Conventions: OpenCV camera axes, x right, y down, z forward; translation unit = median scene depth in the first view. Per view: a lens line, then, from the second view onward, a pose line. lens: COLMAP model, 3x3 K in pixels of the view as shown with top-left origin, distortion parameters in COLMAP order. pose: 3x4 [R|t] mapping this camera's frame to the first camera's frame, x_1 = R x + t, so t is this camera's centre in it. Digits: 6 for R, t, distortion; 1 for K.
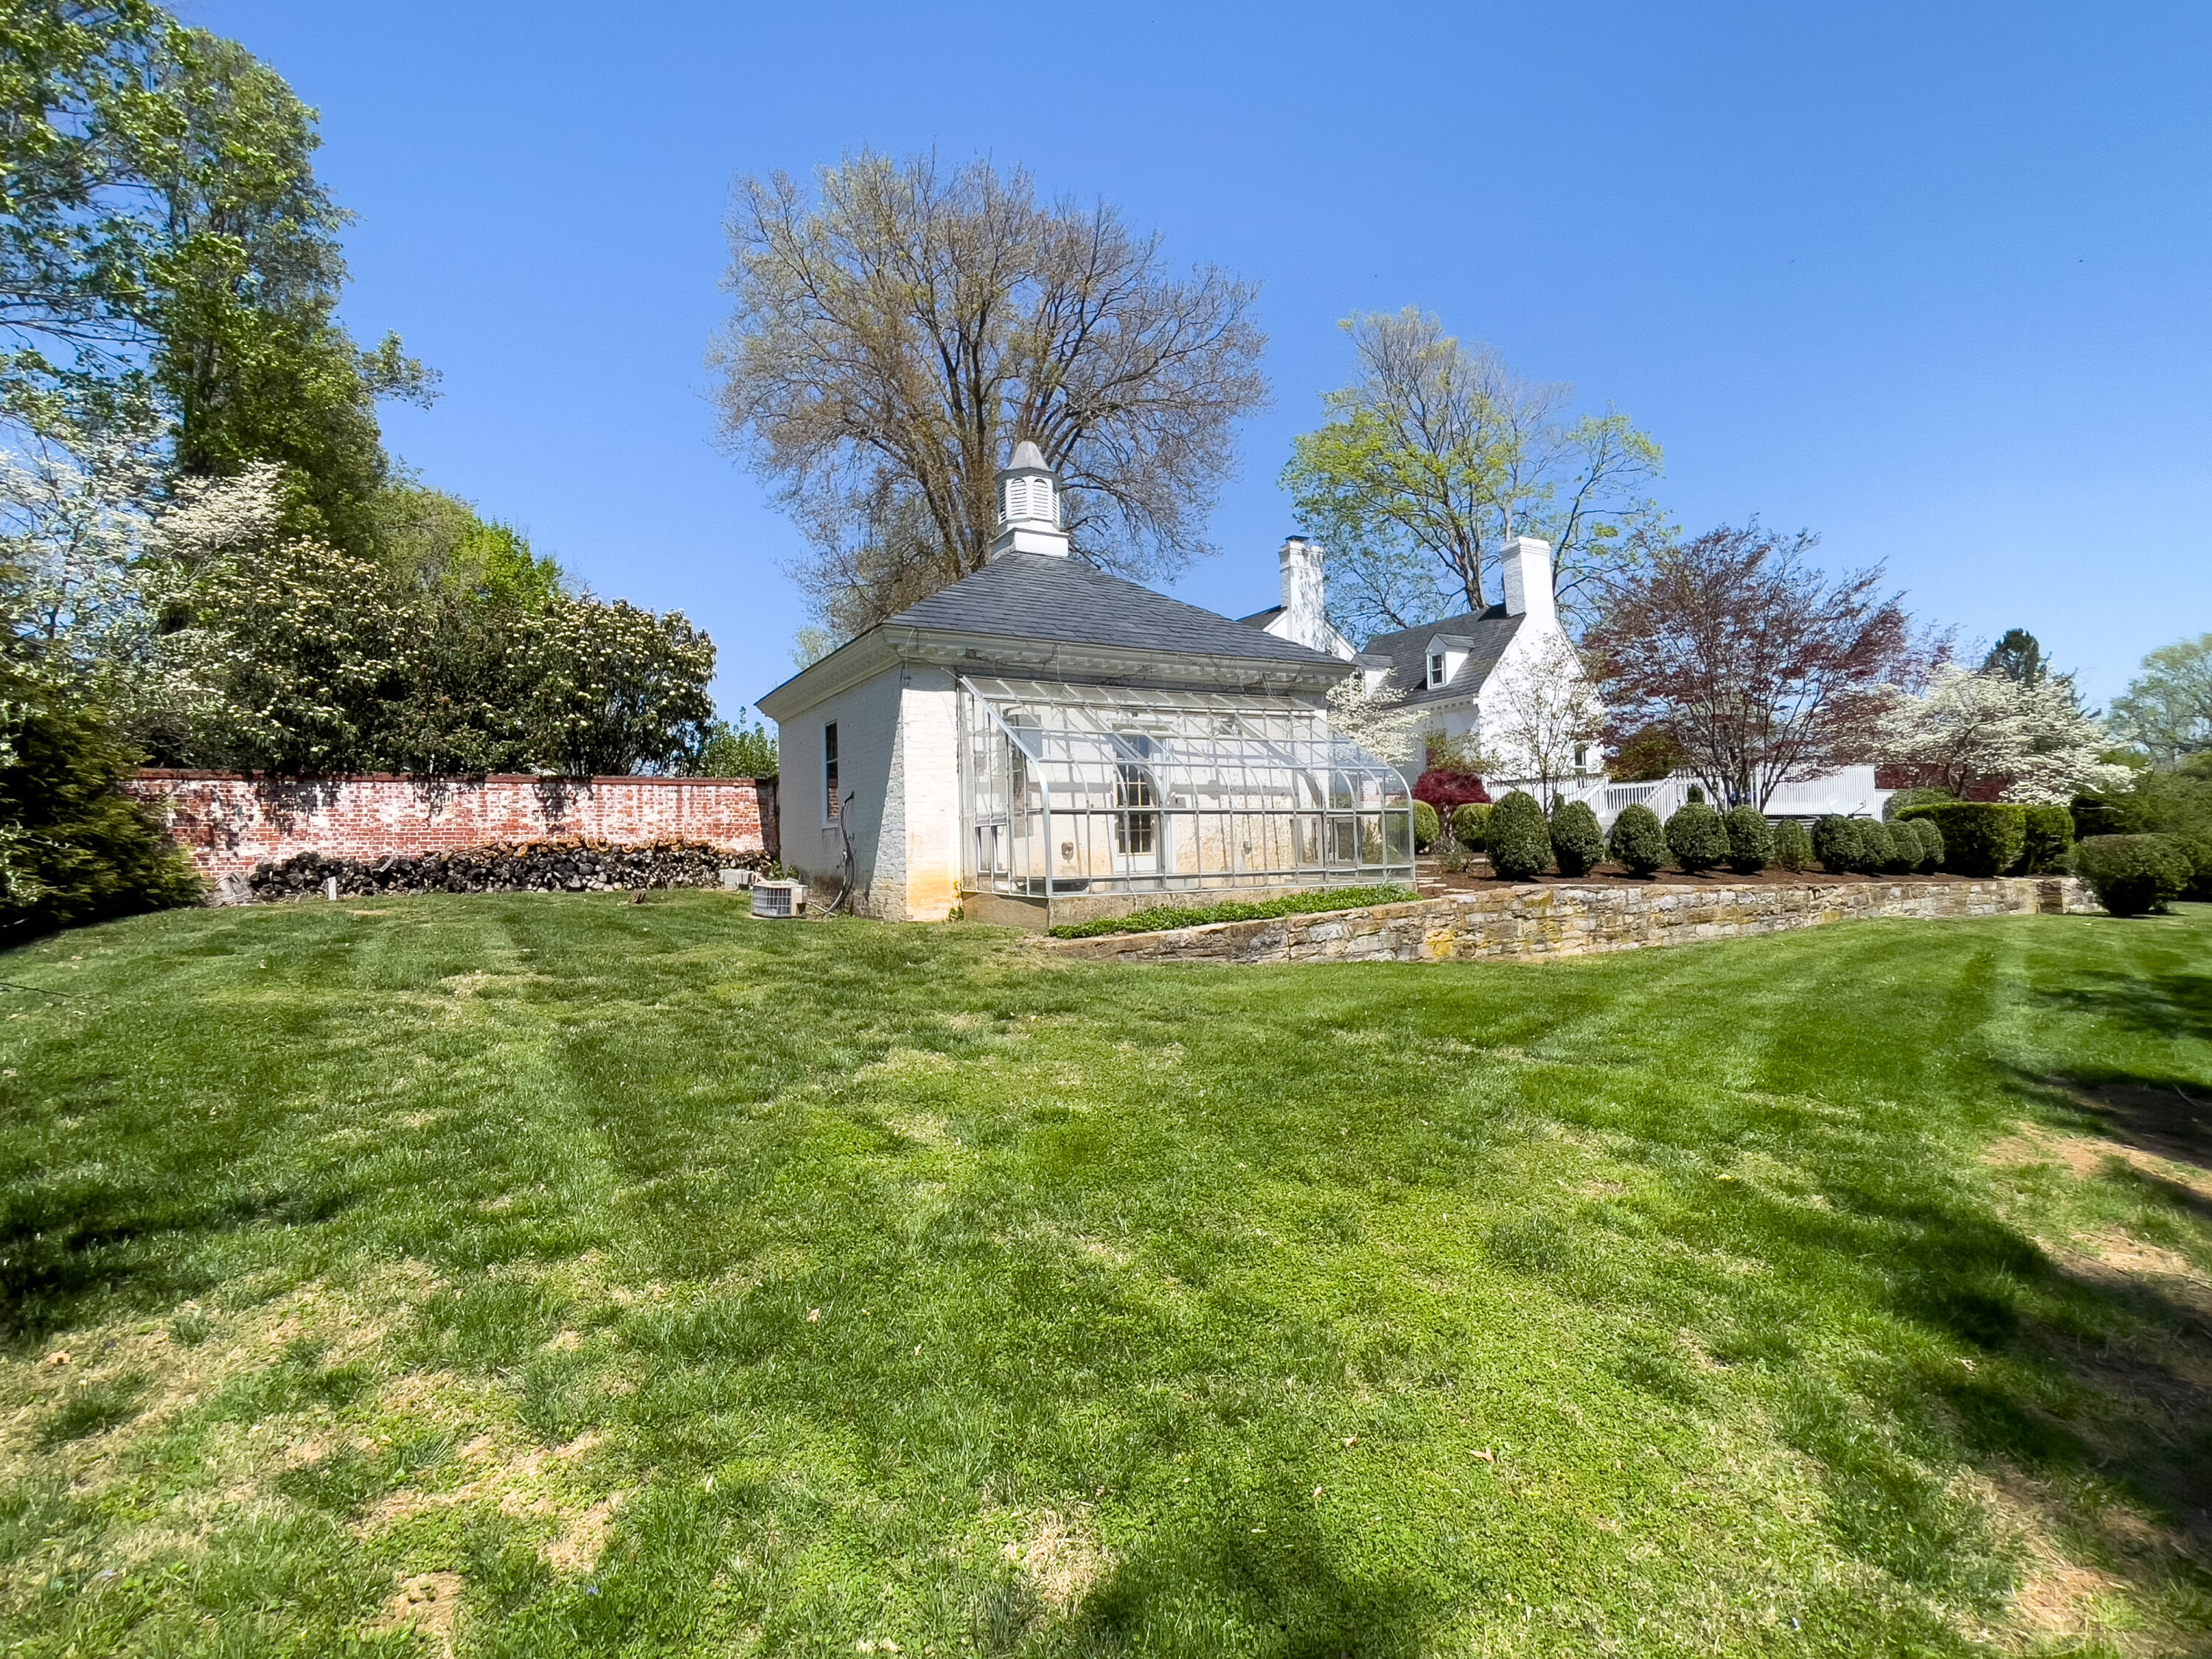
lens RADIAL K [[1024.8, 0, 1106.0], [0, 1024.8, 829.5], [0, 0, 1]] dist [-0.001749, -0.000111]
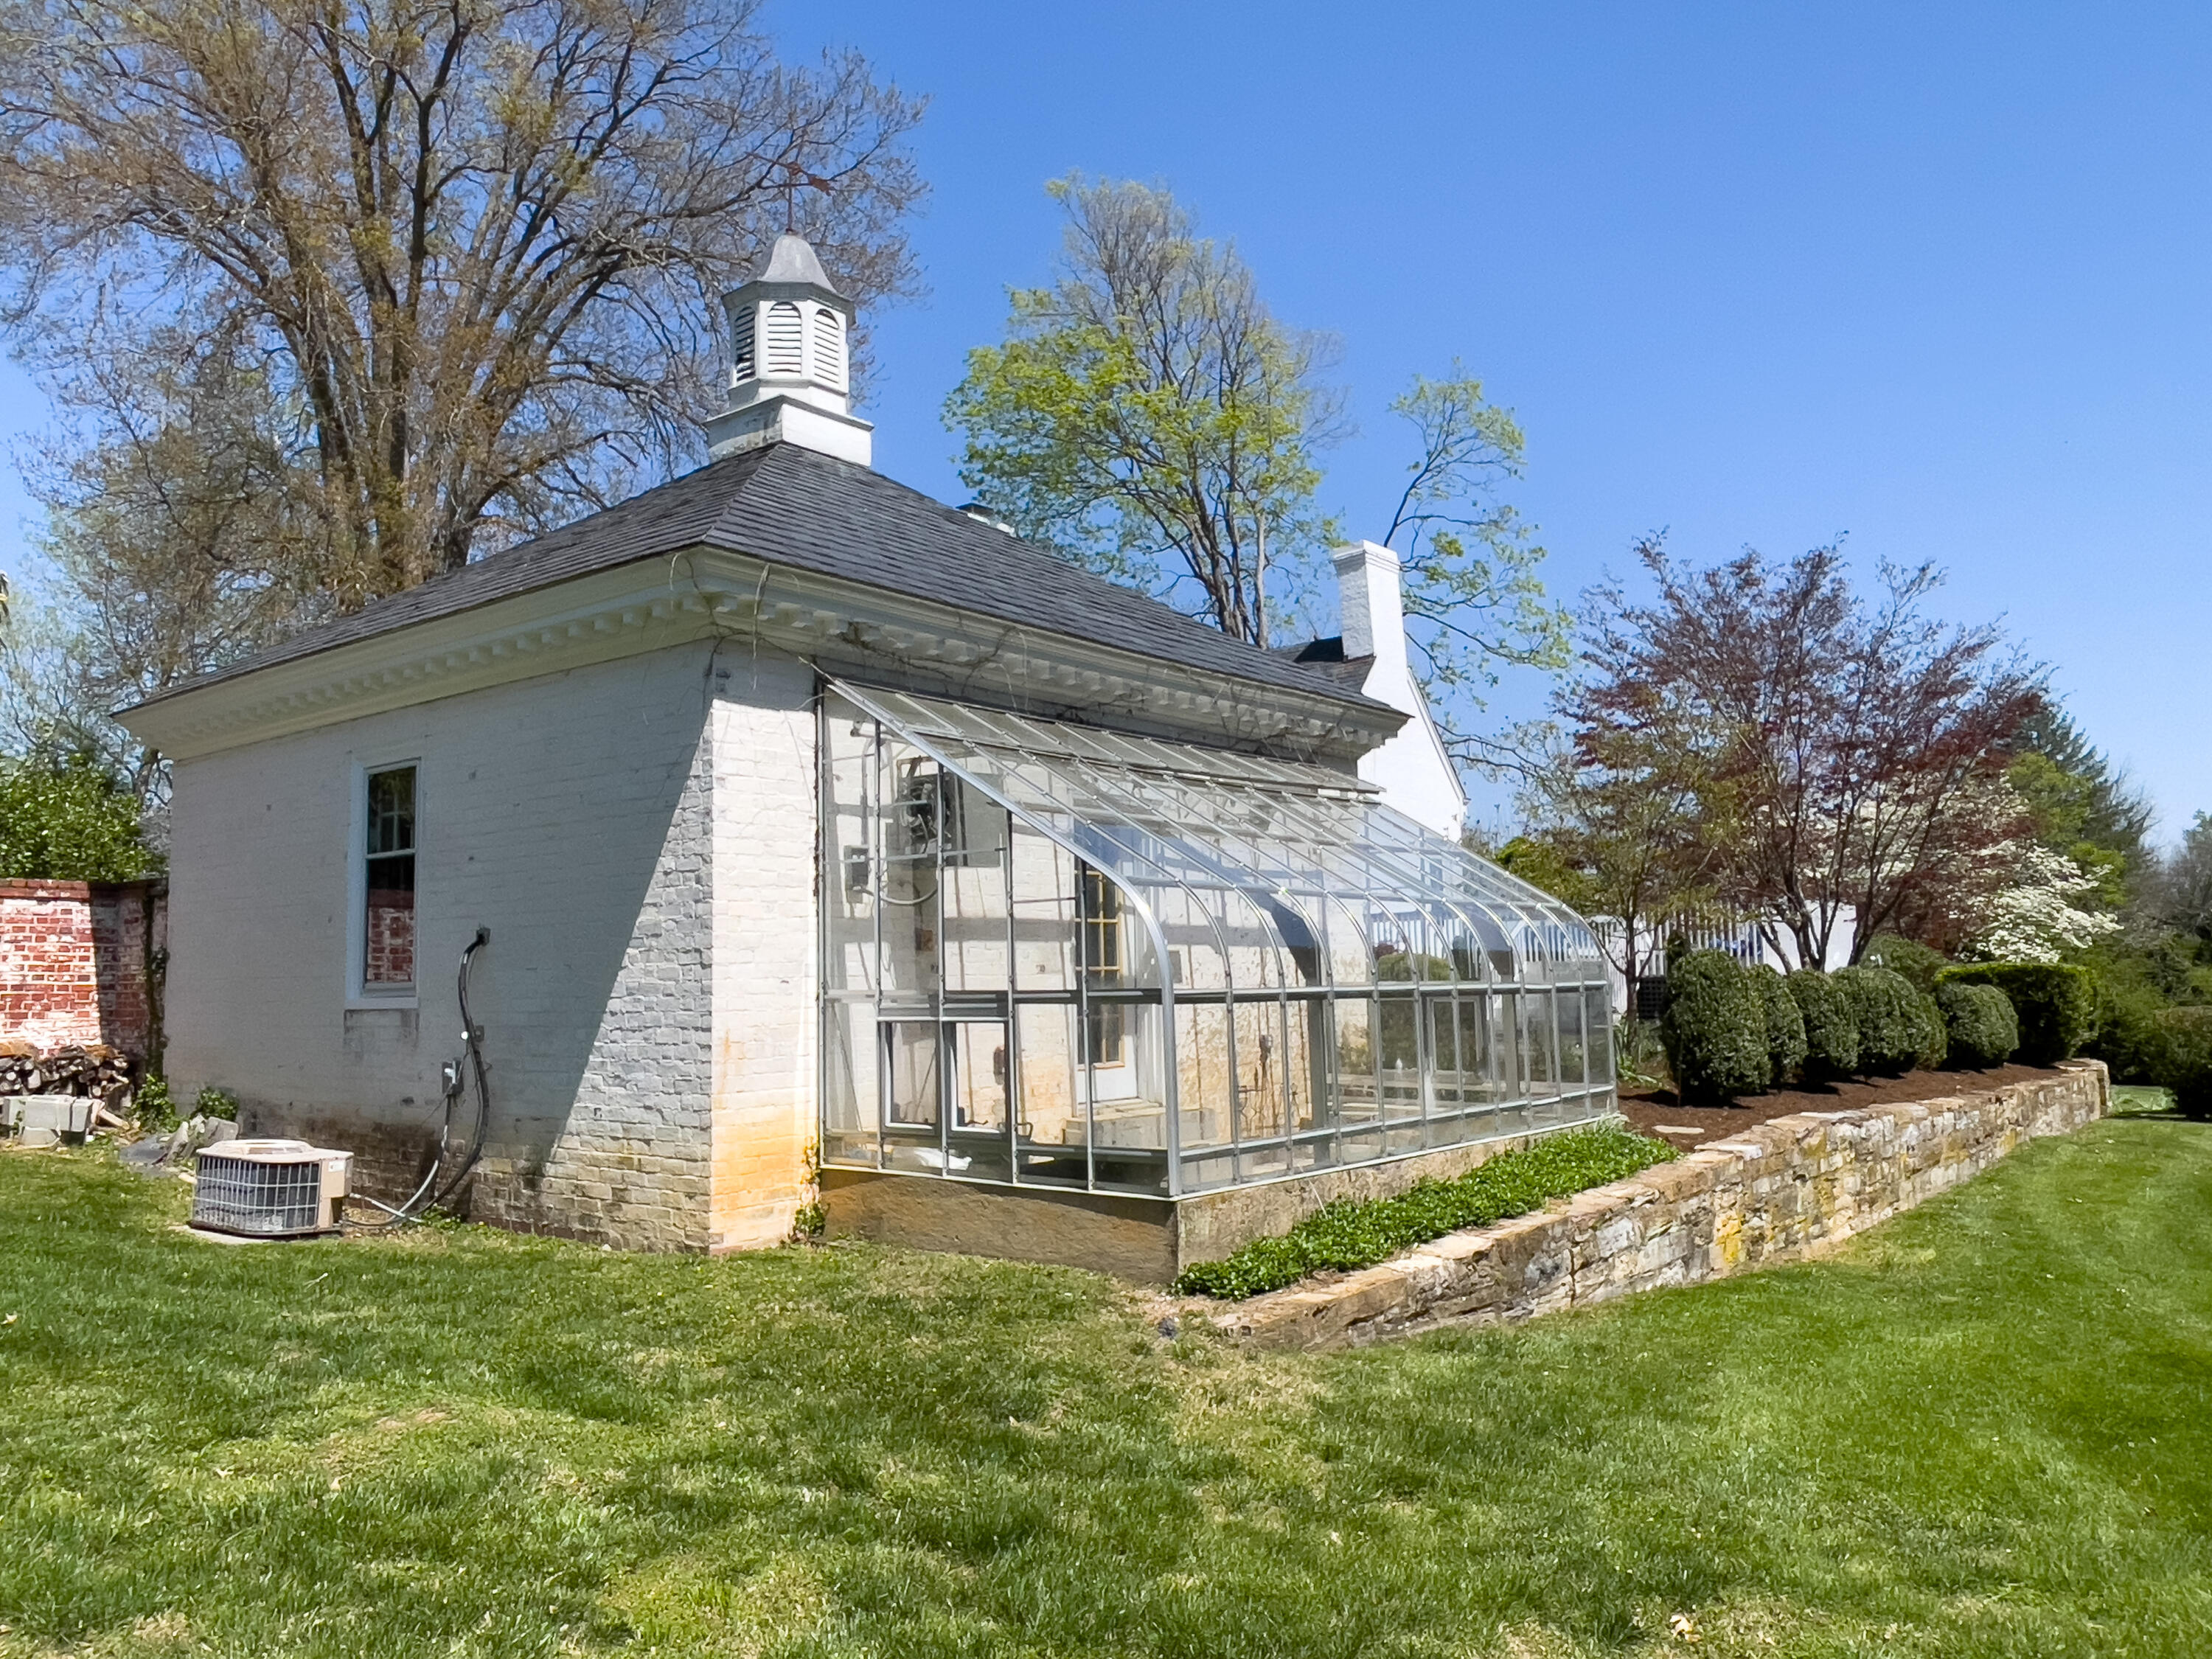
lens RADIAL K [[1596.6, 0, 1105.3], [0, 1596.6, 830.6], [0, 0, 1]] dist [0.047787, -0.111916]
pose [[0.933486, 0.039815, 0.356398, -0.208498], [-0.008999, 0.996105, -0.087709, -0.018194], [-0.358502, 0.078668, 0.930208, 0.236092]]
